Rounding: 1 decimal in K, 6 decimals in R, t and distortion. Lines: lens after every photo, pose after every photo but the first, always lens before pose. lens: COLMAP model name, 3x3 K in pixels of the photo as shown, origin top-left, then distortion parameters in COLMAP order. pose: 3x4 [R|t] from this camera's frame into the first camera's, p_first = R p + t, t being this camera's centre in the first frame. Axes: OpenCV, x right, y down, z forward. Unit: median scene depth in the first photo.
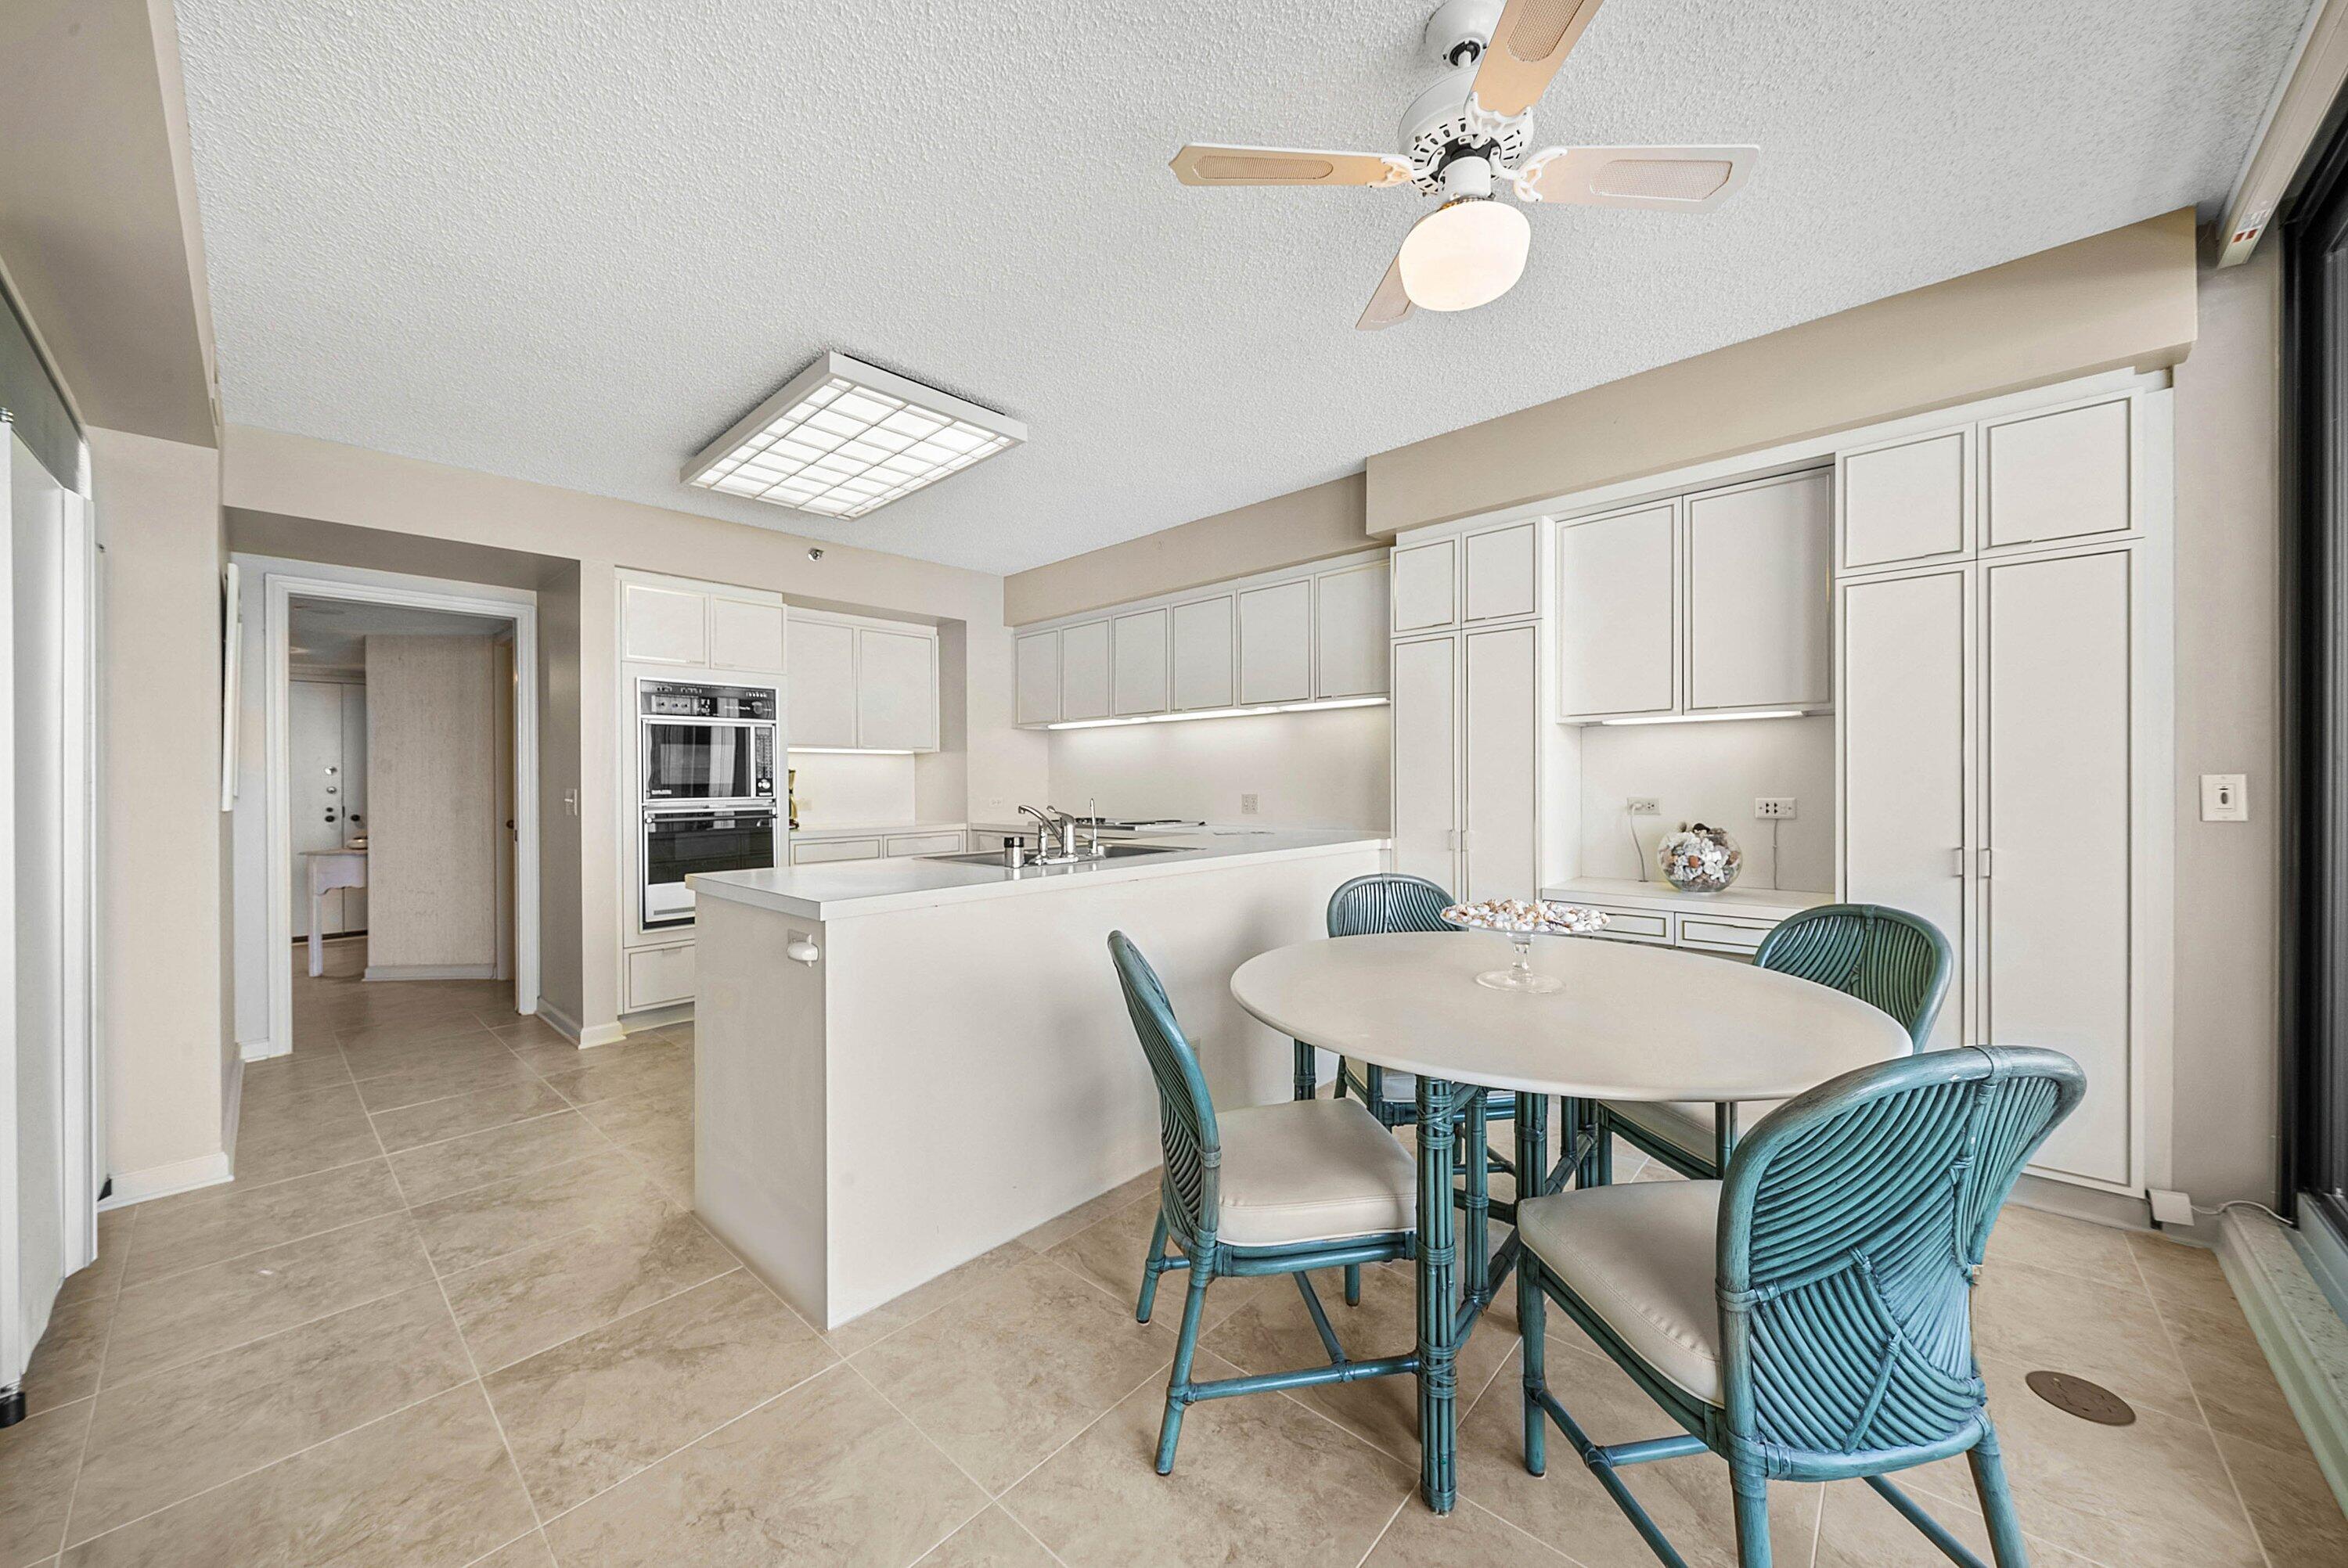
lens RADIAL K [[862.0, 0, 1238.8], [0, 862.0, 796.4], [0, 0, 1]] dist [-0.001746, -0.000160]
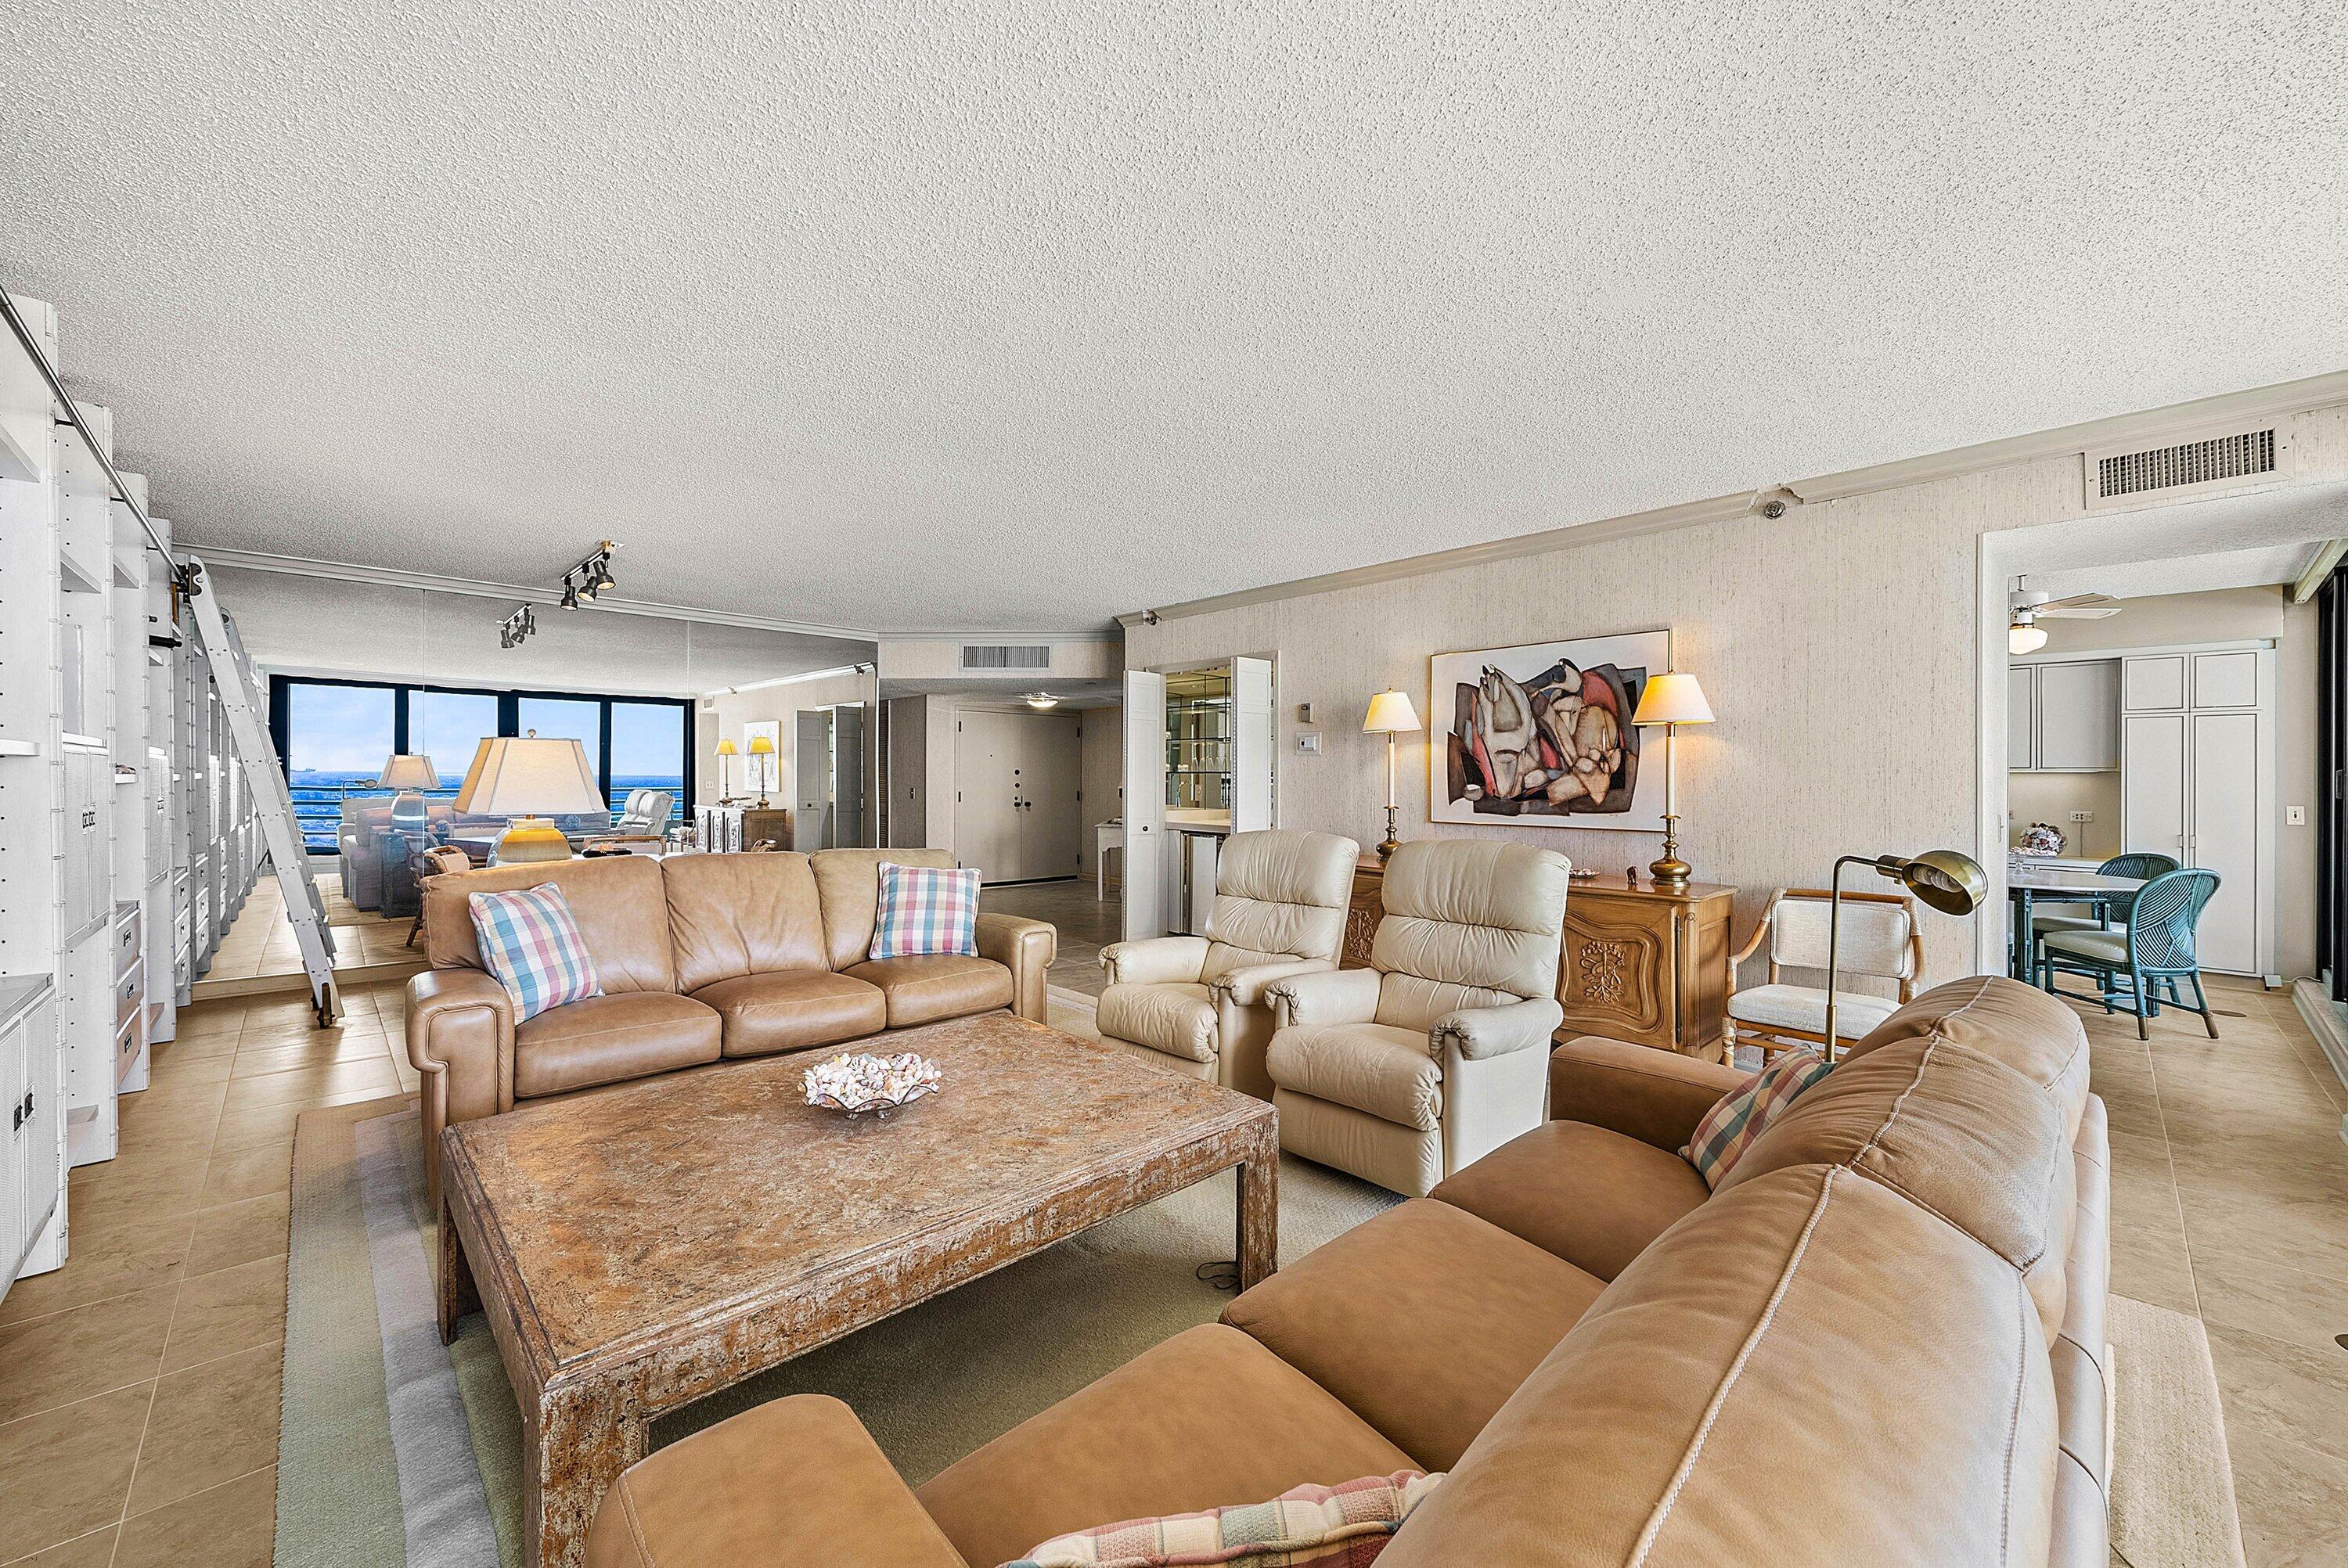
lens RADIAL K [[976.2, 0, 1168.7], [0, 976.2, 775.0], [0, 0, 1]] dist [-0.016459, 0.000127]
pose [[0.995857, 0.018890, -0.088952, -1.887709], [-0.020556, 0.999629, -0.017851, 0.000588], [0.088582, 0.019606, 0.995876, -2.071682]]
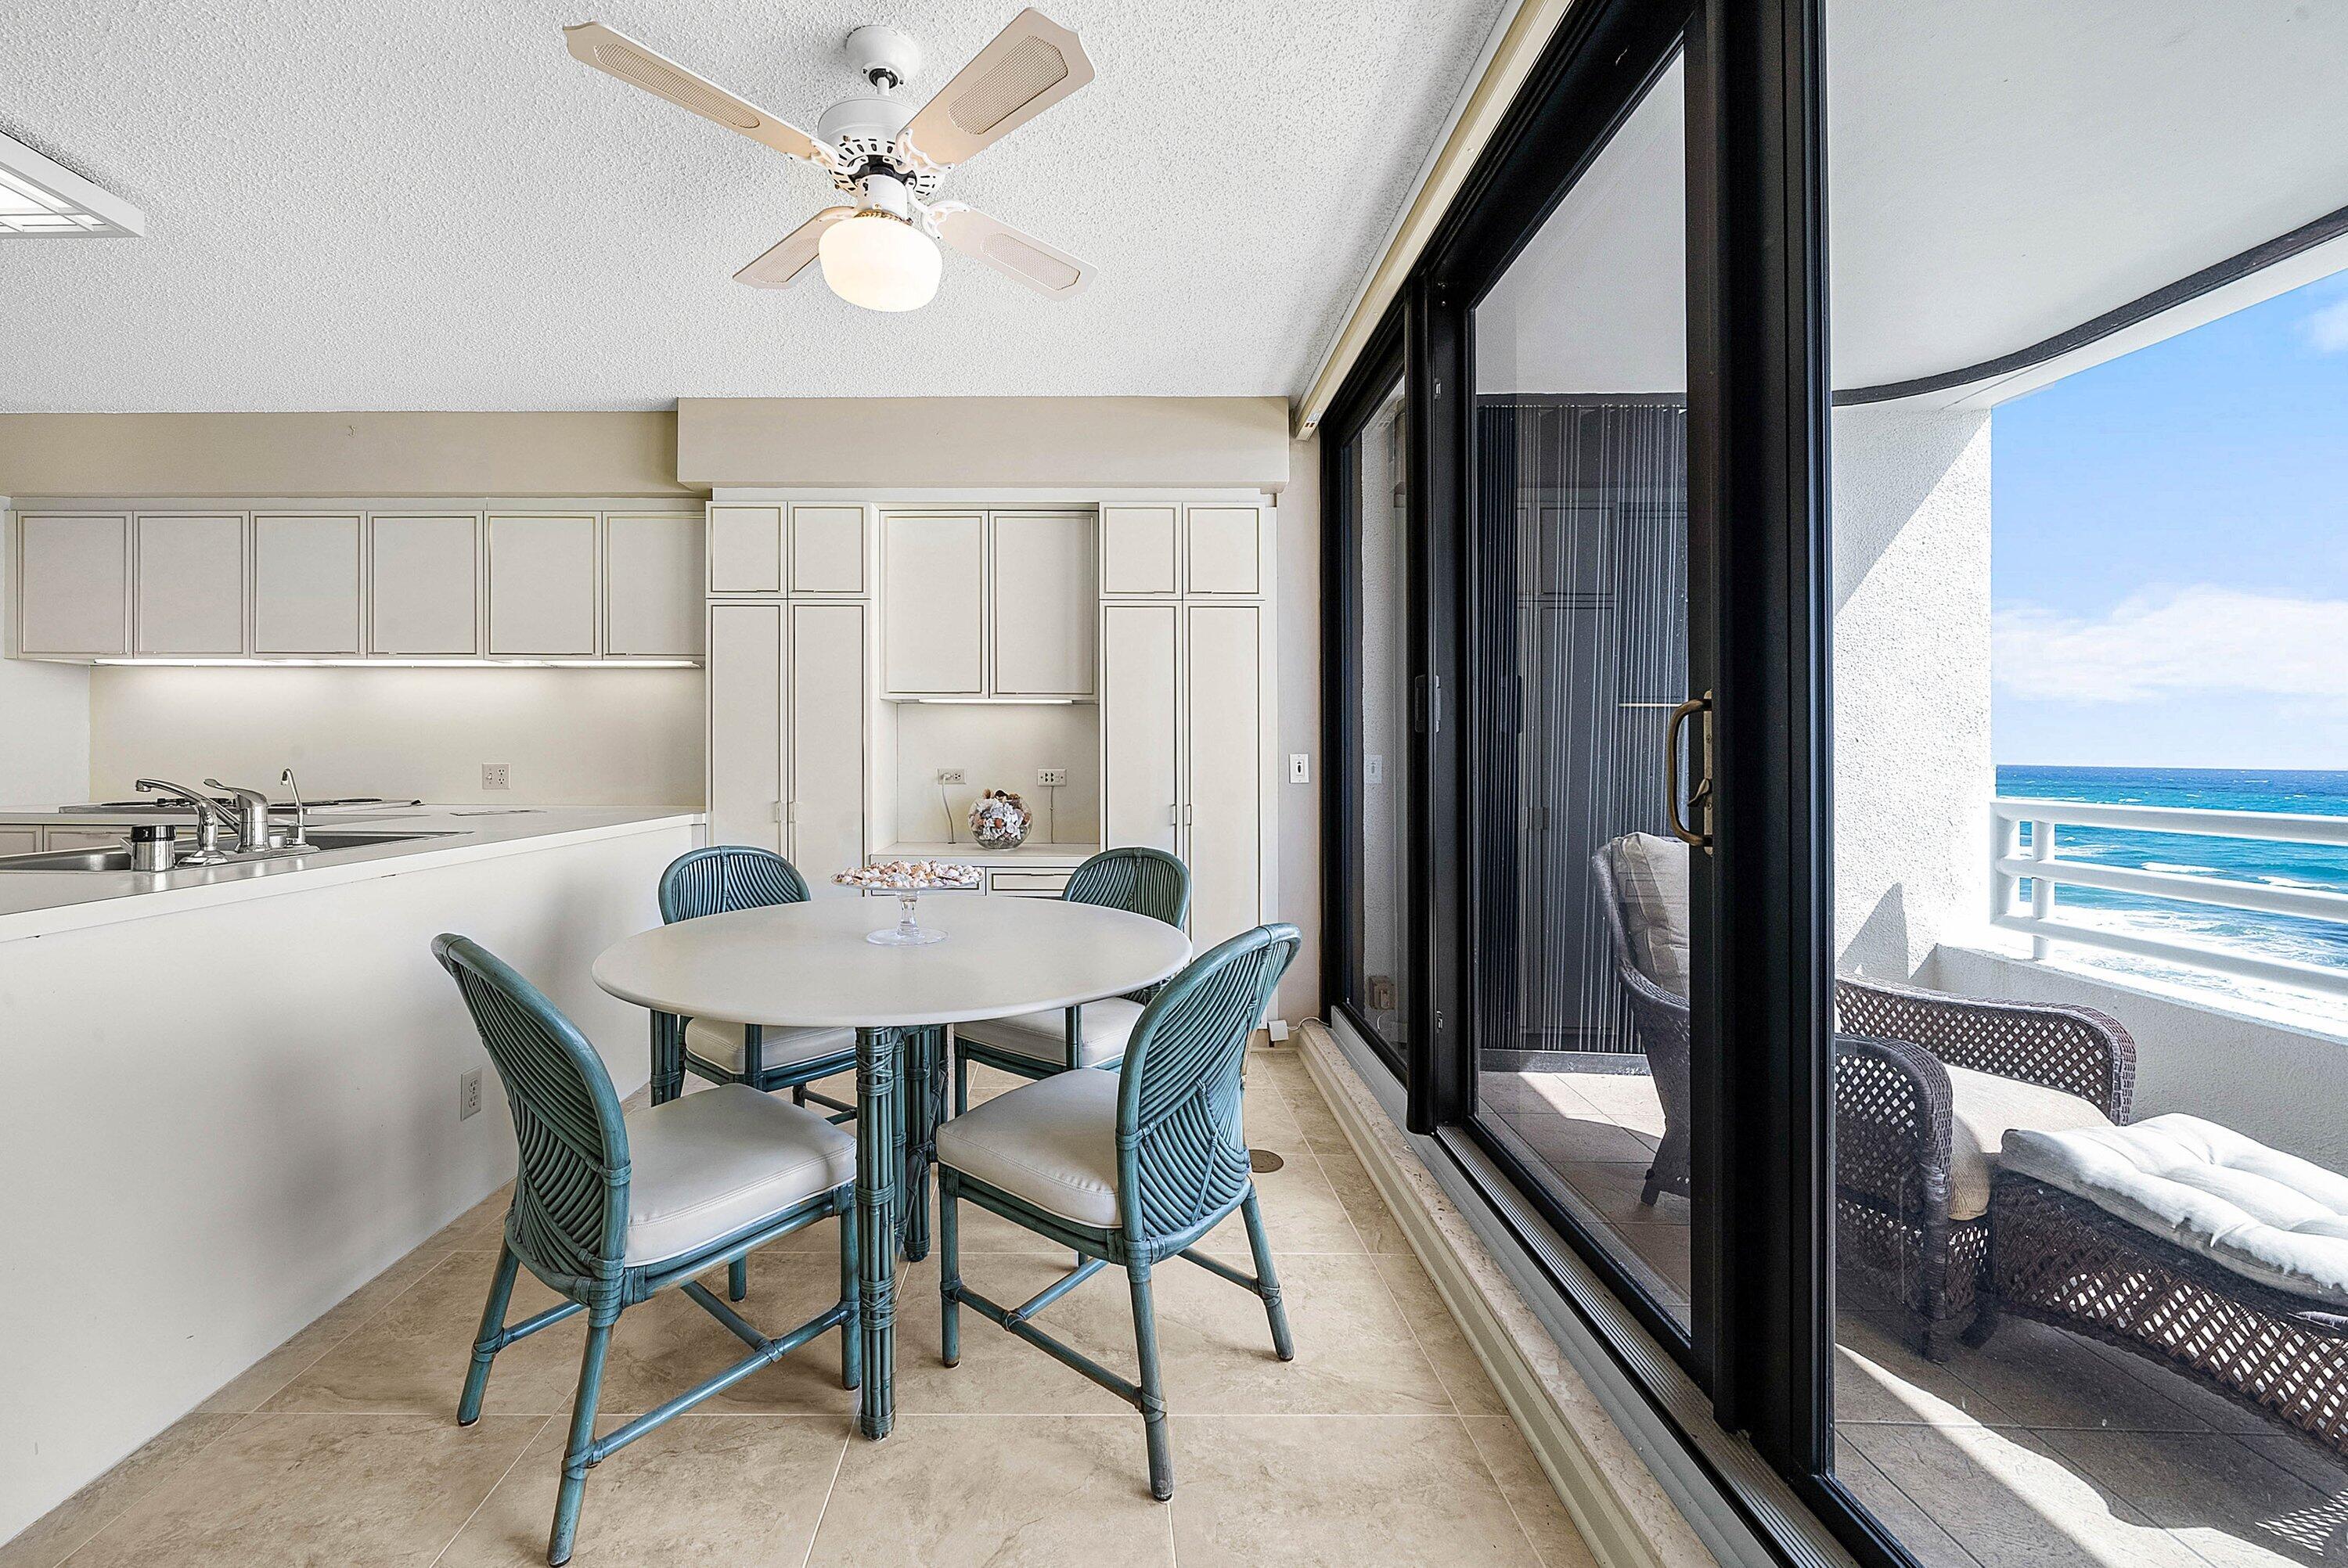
lens RADIAL K [[875.1, 0, 1117.0], [0, 875.1, 759.6], [0, 0, 1]] dist [-0.001365, -0.000107]
pose [[0.754528, 0.007671, 0.656223, -0.186133], [-0.000041, 0.999932, -0.011642, 0.004123], [-0.656268, 0.008757, 0.754477, -0.010649]]
